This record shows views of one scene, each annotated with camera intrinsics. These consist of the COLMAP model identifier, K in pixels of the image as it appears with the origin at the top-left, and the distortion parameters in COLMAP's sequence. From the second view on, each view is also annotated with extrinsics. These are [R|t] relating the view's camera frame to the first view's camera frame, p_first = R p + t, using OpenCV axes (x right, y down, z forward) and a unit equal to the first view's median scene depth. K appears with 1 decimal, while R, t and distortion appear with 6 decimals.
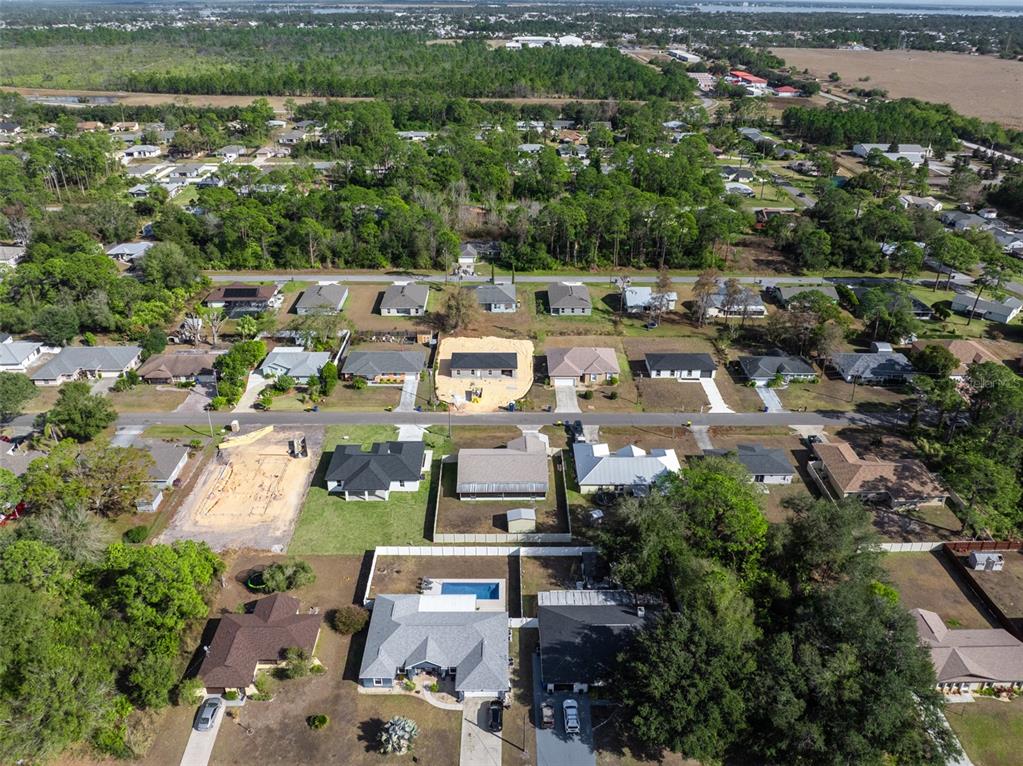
lens RADIAL K [[767.2, 0, 511.5], [0, 767.2, 383.0], [0, 0, 1]] dist [0.002203, 0.000077]
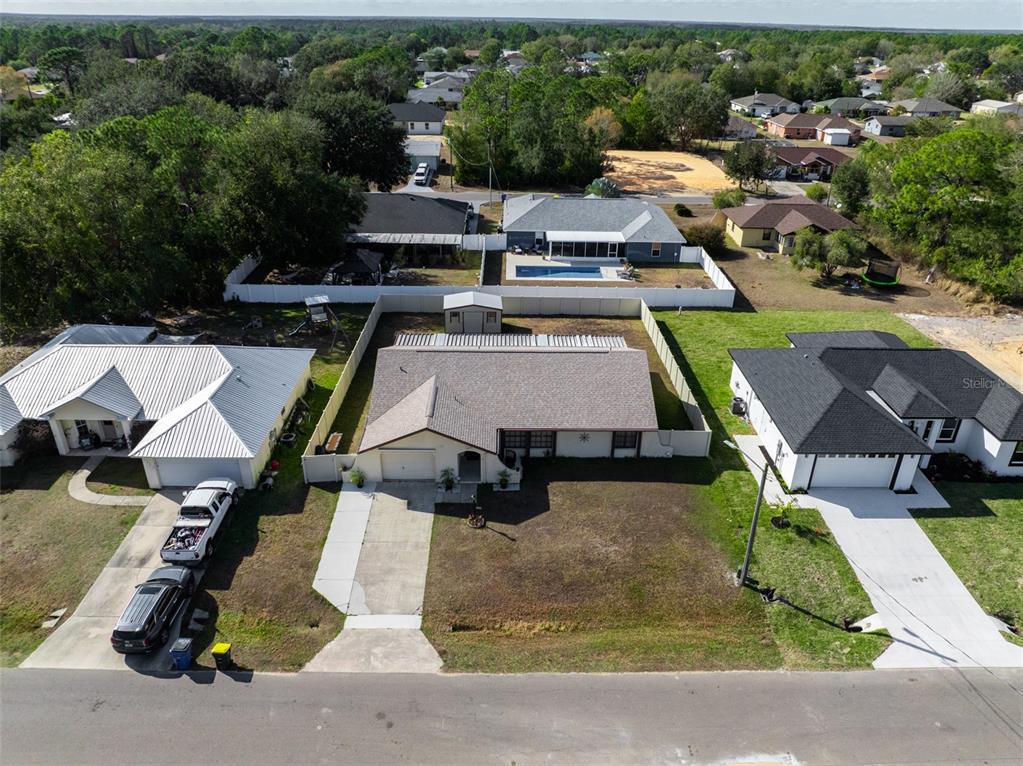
lens RADIAL K [[723.2, 0, 511.5], [0, 723.2, 383.0], [0, 0, 1]] dist [-0.035280, -0.002816]
pose [[-0.999779, -0.019913, -0.006712, -0.007462], [-0.016981, 0.577465, 0.816239, -0.129574], [-0.012377, 0.816173, -0.577675, 1.005641]]
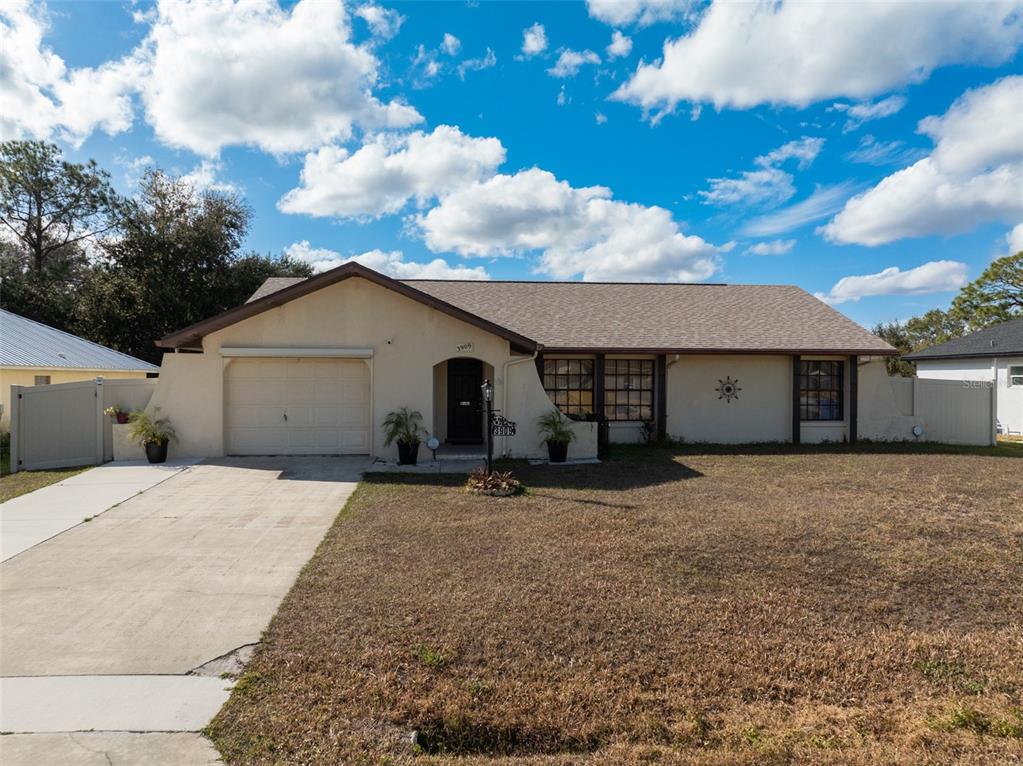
lens RADIAL K [[723.2, 0, 511.5], [0, 723.2, 383.0], [0, 0, 1]] dist [-0.035280, -0.002816]
pose [[-0.998101, -0.010318, -0.060728, 0.003549], [-0.036694, 0.891453, 0.451626, 0.034452], [0.049477, 0.452996, -0.890138, 0.969570]]
